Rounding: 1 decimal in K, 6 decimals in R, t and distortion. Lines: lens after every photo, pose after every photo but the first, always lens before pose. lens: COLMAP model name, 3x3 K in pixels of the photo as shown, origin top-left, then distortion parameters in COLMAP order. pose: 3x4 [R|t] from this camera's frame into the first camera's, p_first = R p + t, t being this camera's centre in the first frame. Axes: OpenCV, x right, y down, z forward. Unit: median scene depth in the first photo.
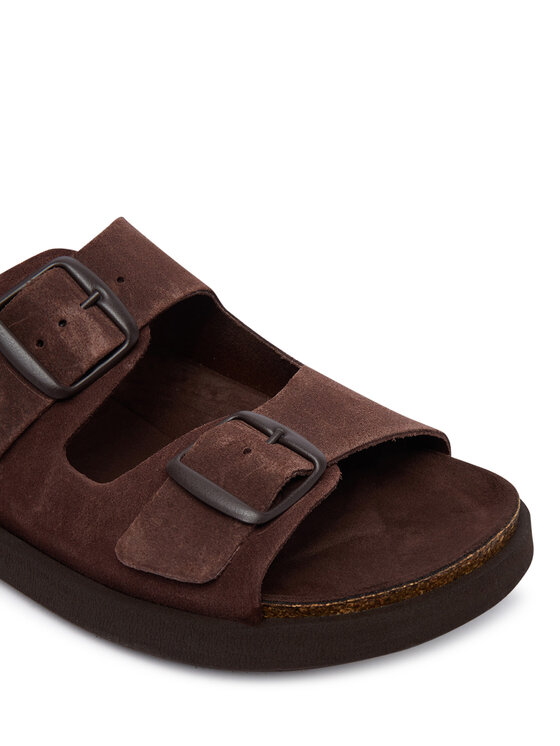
lens RADIAL K [[806.3, 0, 280.5], [0, 806.3, 372.7], [0, 0, 1]] dist [0.017322, 0.000000]
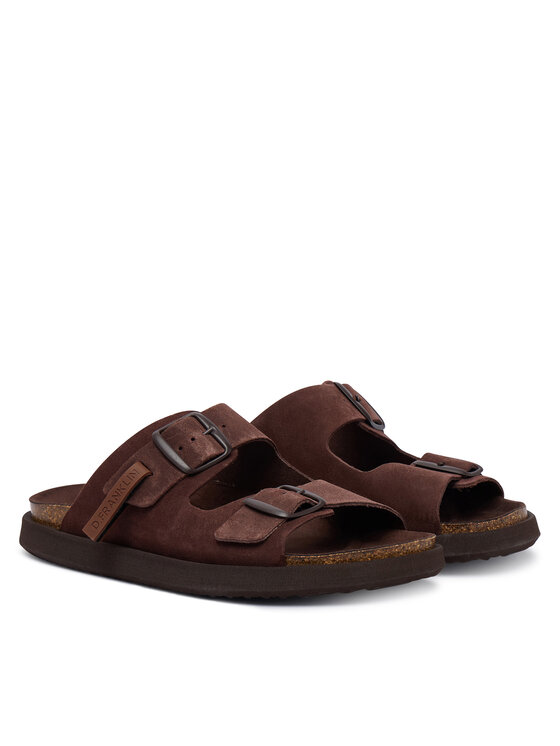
lens RADIAL K [[2204.1, 0, 279.8], [0, 2204.1, 373.0], [0, 0, 1]] dist [0.005015, 0.000000]
pose [[0.992769, 0.017679, -0.118730, 0.540670], [-0.066148, 0.905940, -0.418207, 1.943661], [0.100169, 0.423037, 0.900559, -3.688481]]
